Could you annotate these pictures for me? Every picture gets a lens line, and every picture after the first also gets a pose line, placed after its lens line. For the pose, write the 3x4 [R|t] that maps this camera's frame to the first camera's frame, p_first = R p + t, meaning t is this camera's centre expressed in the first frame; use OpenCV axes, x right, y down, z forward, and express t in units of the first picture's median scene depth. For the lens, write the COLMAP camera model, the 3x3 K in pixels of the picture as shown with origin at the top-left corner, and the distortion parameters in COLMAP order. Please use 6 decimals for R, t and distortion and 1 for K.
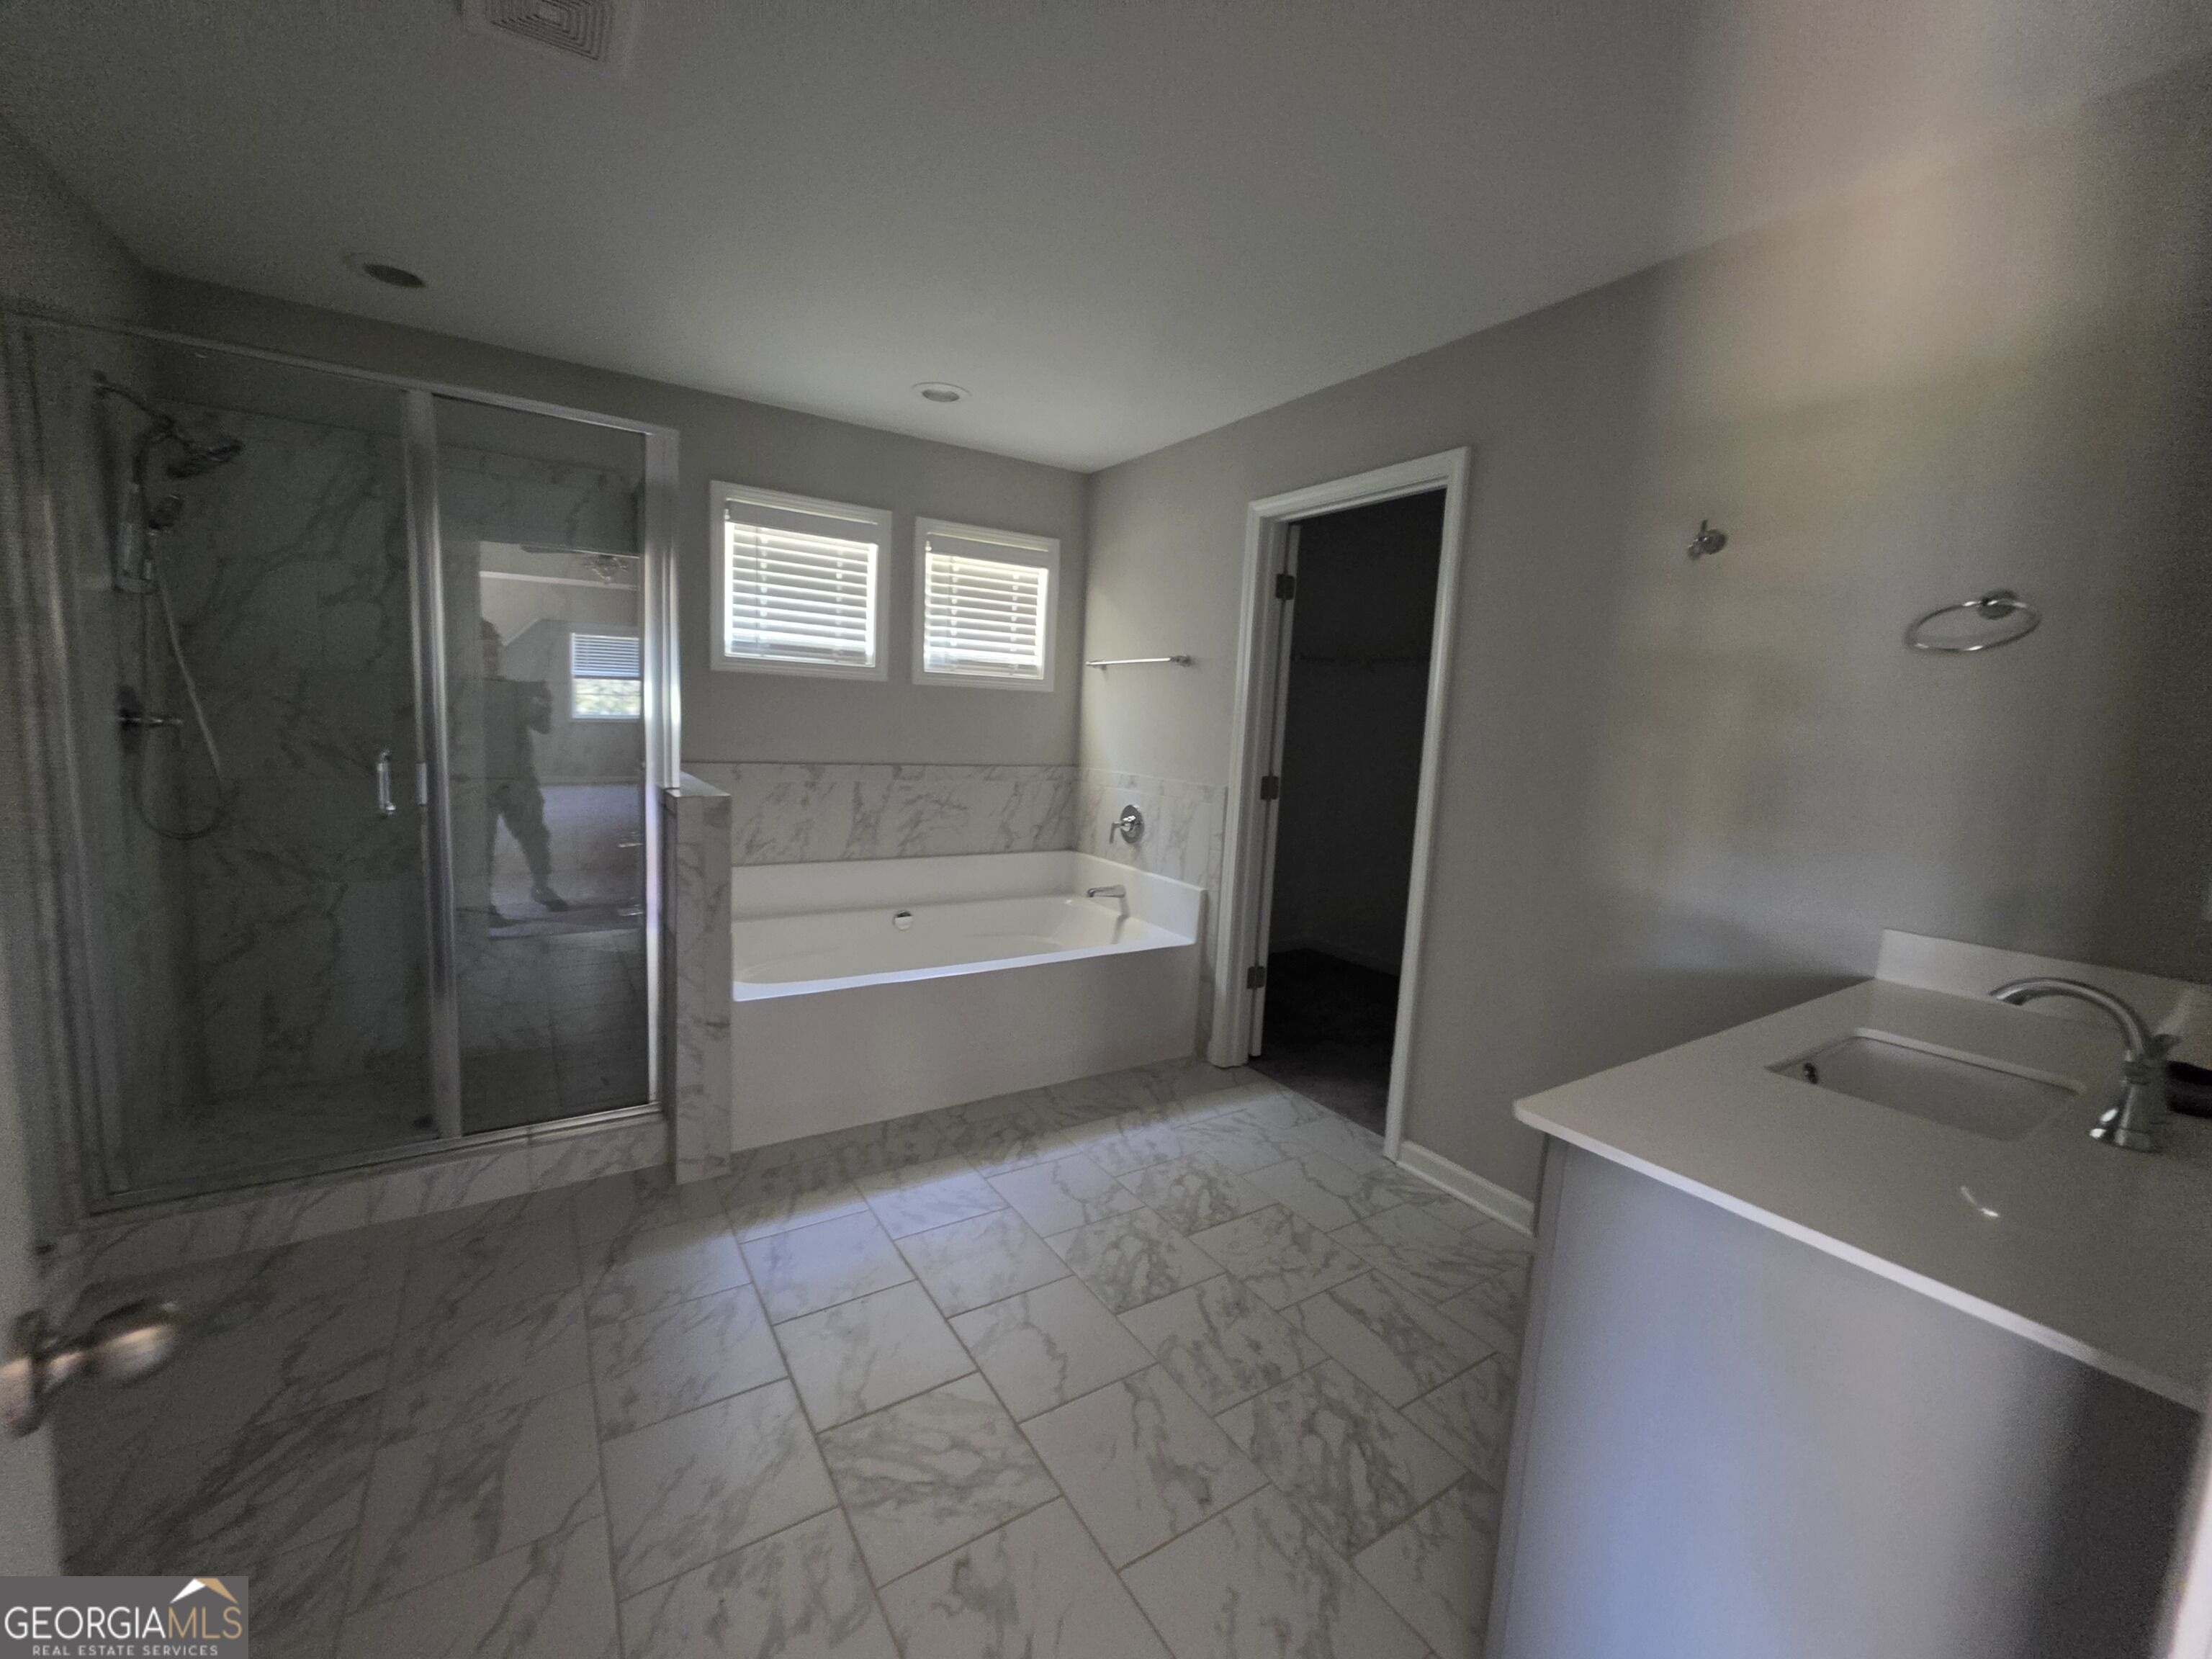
lens RADIAL K [[885.5, 0, 1101.5], [0, 885.5, 823.5], [0, 0, 1]] dist [-0.000426, -0.000488]
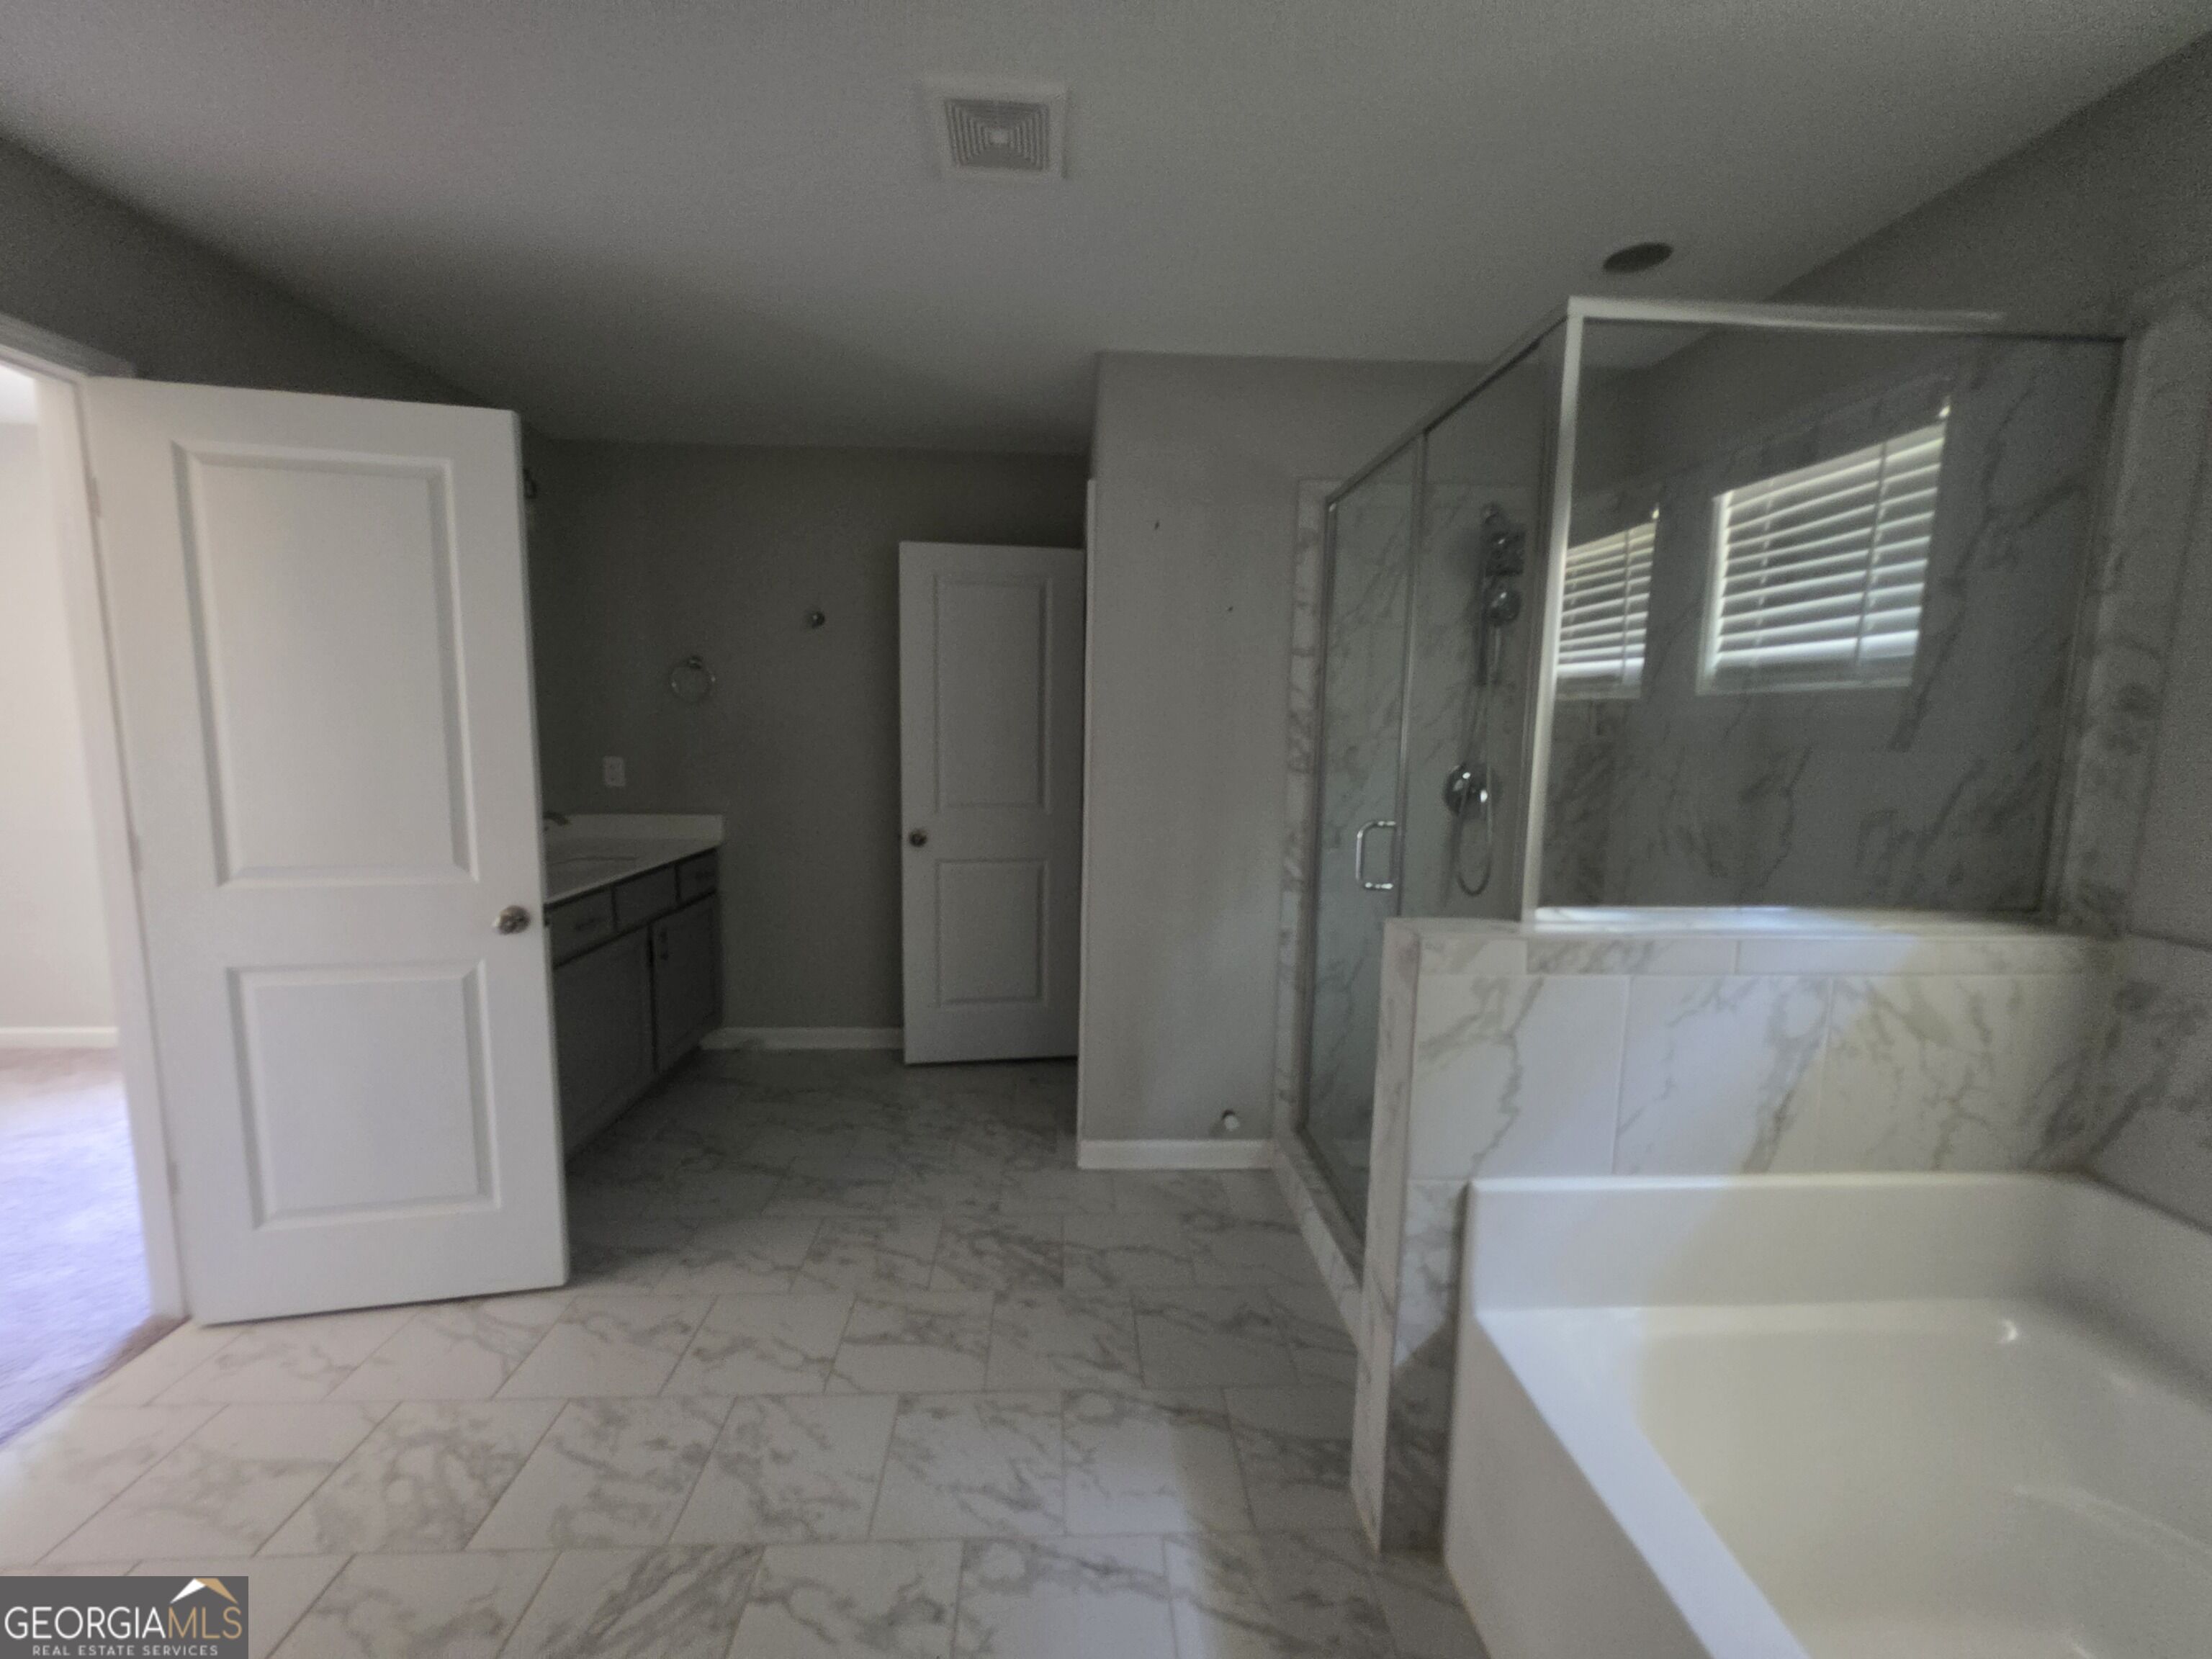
lens RADIAL K [[885.5, 0, 1103.0], [0, 885.5, 827.4], [0, 0, 1]] dist [-0.000426, -0.000488]
pose [[-0.504763, 0.054034, -0.861565, 0.251352], [-0.141724, 0.979310, 0.144450, -0.226598], [0.851545, 0.195017, -0.486662, 1.565594]]
